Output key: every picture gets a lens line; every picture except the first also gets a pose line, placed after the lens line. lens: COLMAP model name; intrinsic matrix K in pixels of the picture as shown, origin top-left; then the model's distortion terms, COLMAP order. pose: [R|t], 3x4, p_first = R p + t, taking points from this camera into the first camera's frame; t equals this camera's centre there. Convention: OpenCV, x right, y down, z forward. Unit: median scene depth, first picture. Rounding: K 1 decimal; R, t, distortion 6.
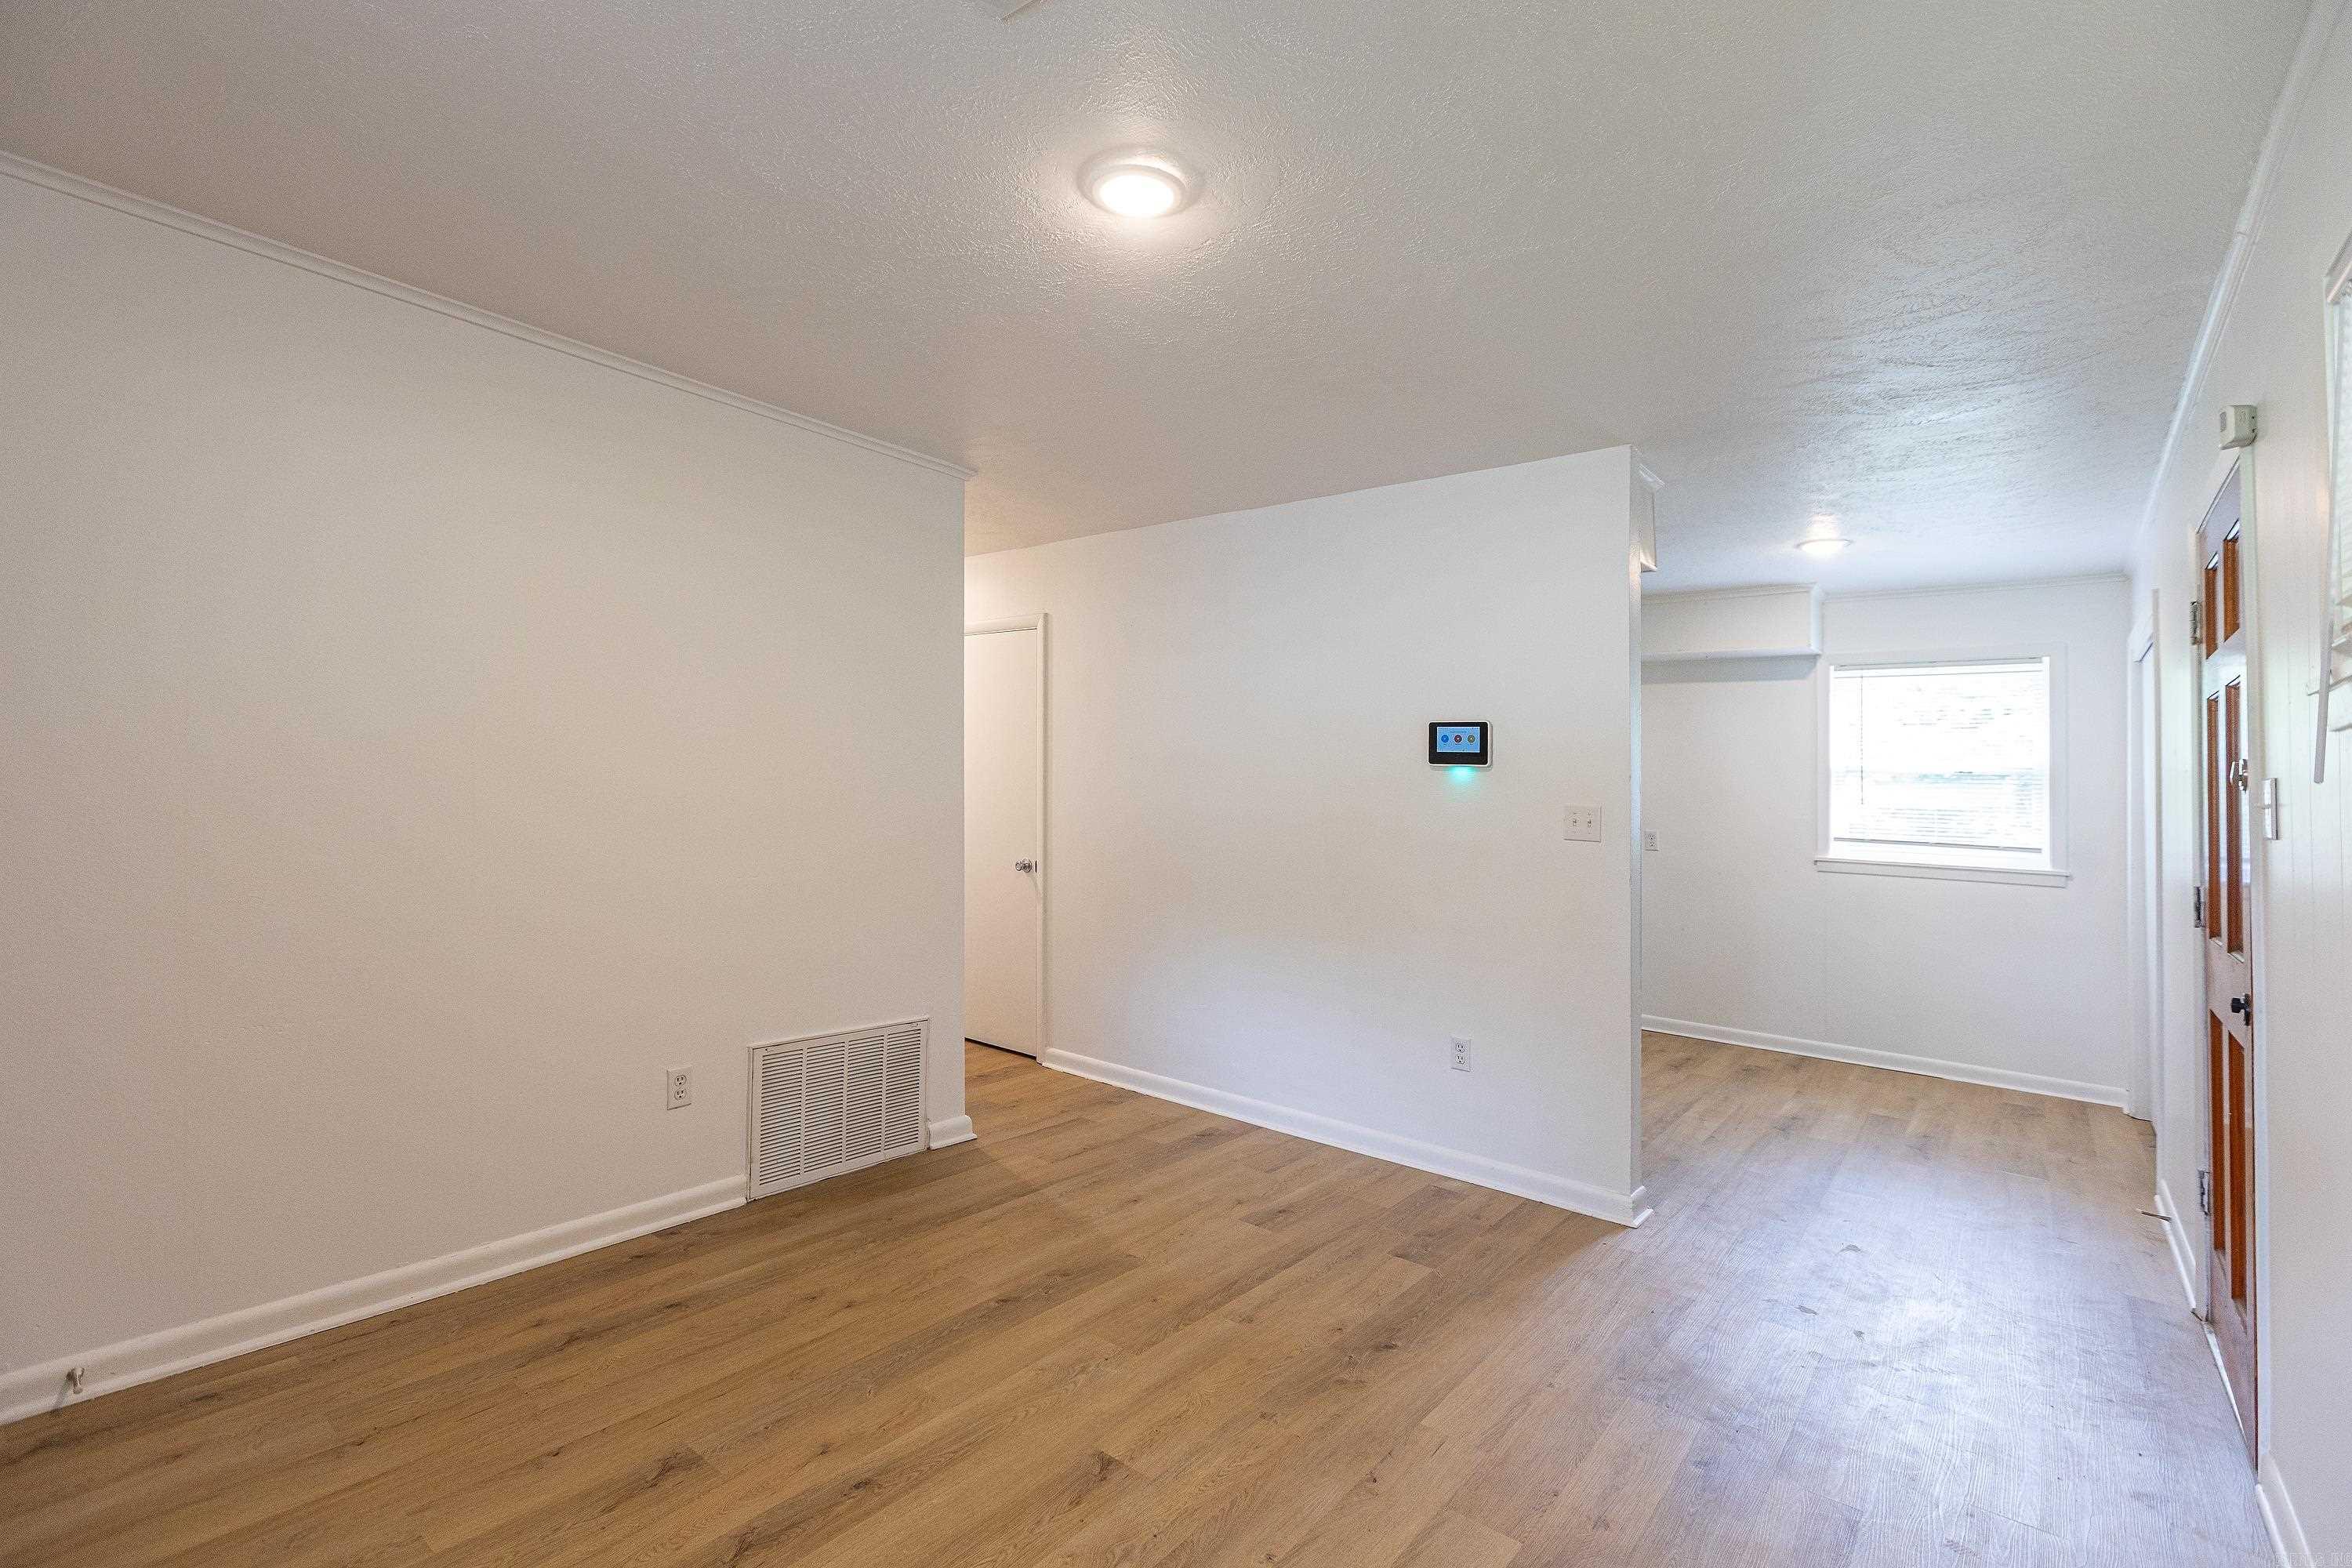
lens RADIAL K [[1065.0, 0, 1136.9], [0, 1065.0, 737.2], [0, 0, 1]] dist [0.003160, -0.001174]
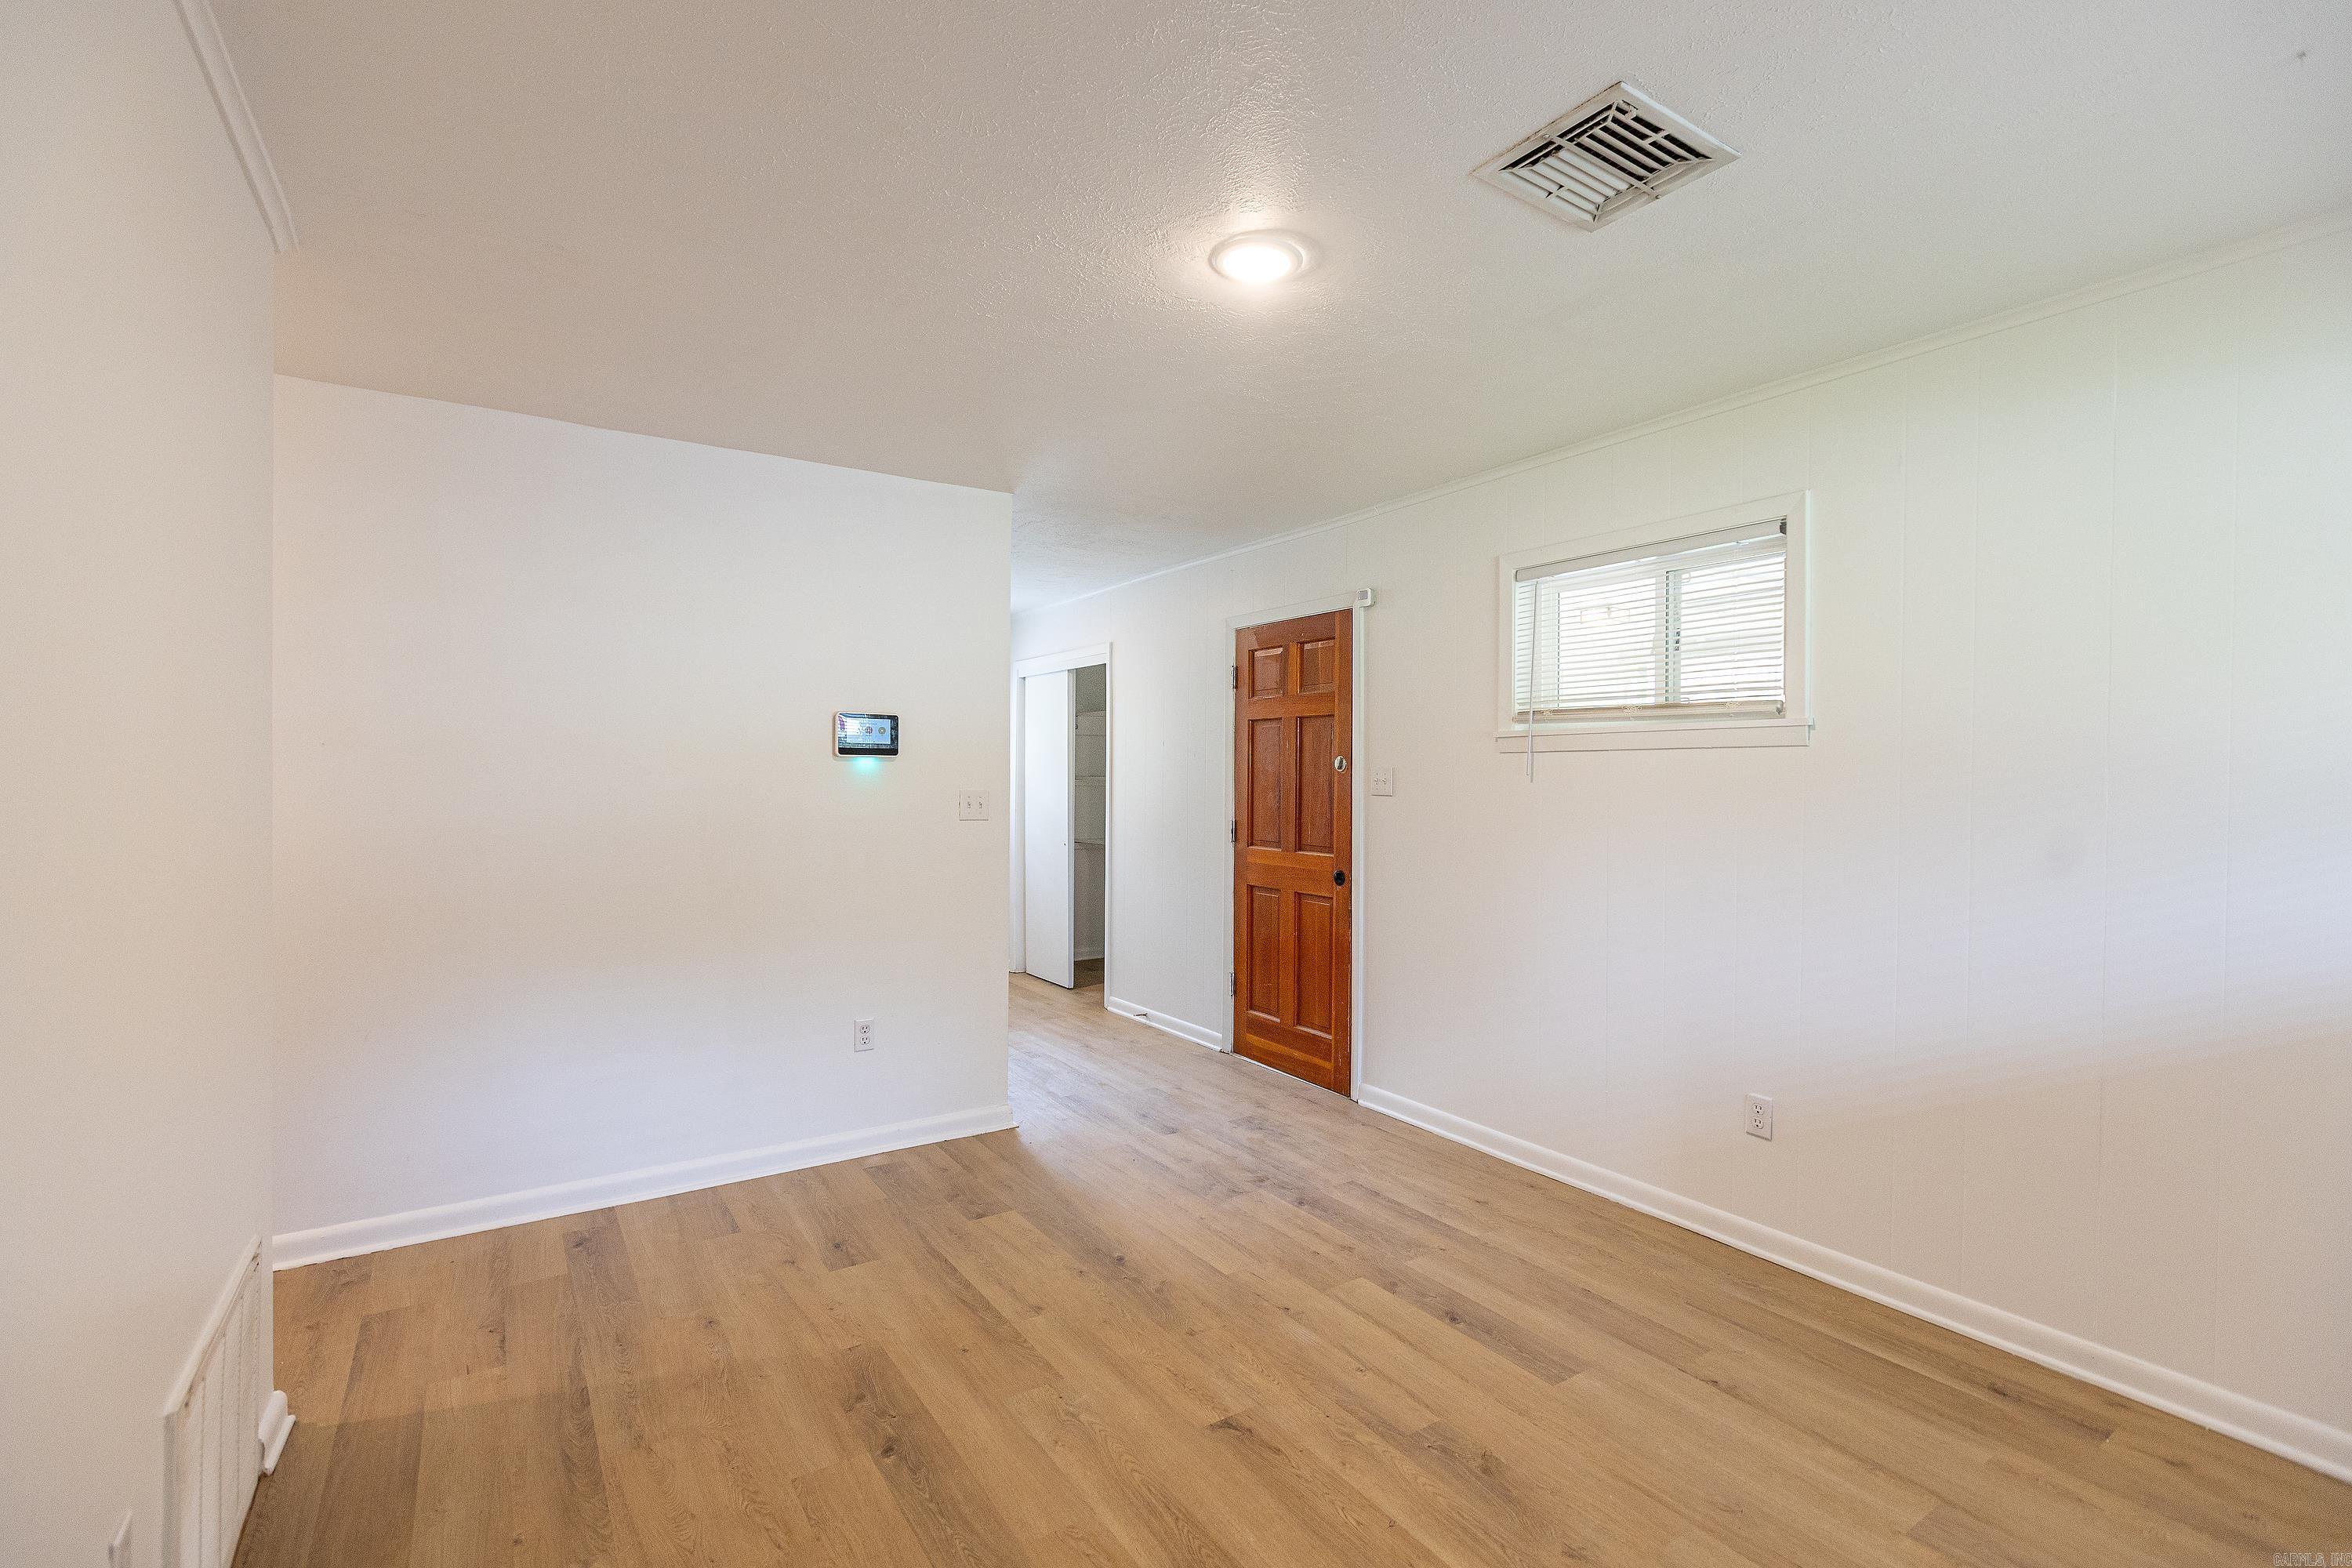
lens RADIAL K [[1065.0, 0, 1189.5], [0, 1065.0, 766.0], [0, 0, 1]] dist [0.003160, -0.001174]
pose [[0.283188, -0.026059, 0.958710, -0.686156], [-0.040795, 0.998399, 0.039188, -0.018973], [-0.958196, -0.050208, 0.281671, 0.494644]]
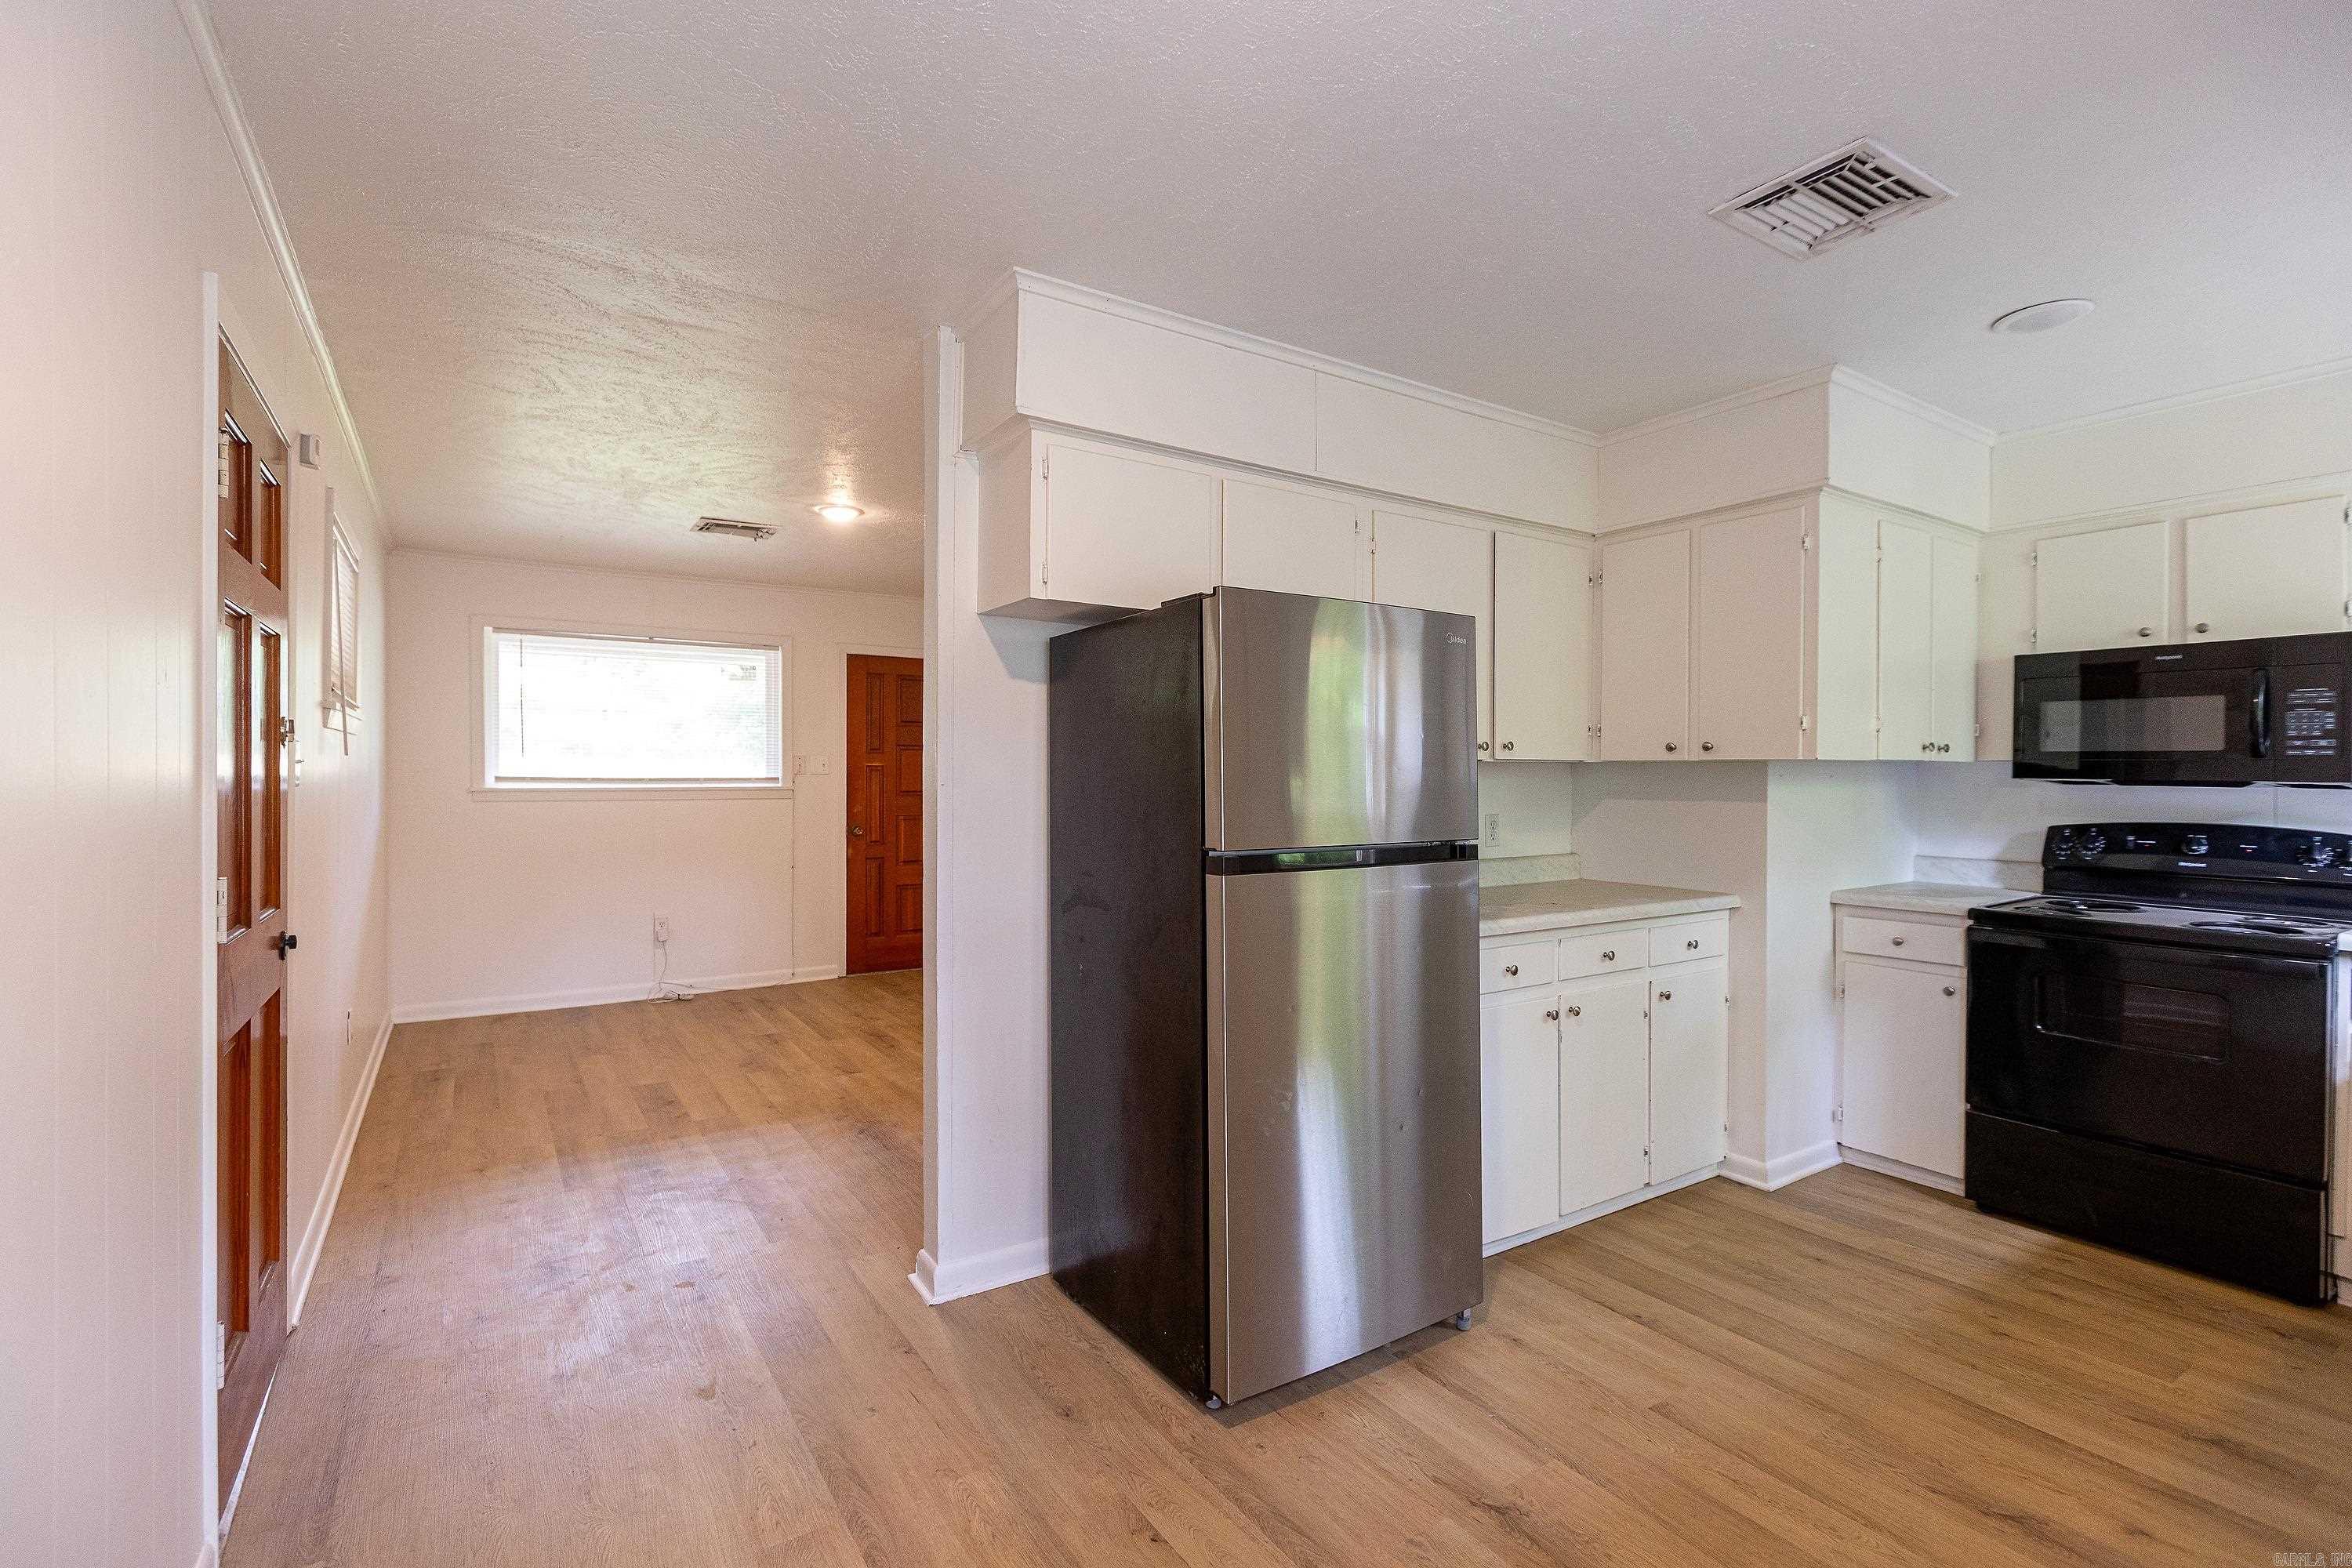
lens RADIAL K [[1065.0, 0, 1213.4], [0, 1065.0, 782.2], [0, 0, 1]] dist [0.003160, -0.001174]
pose [[-0.262859, -0.026499, -0.964470, 1.275876], [0.033040, 0.998789, -0.036447, 0.110831], [0.964268, -0.041447, -0.261665, 1.525811]]
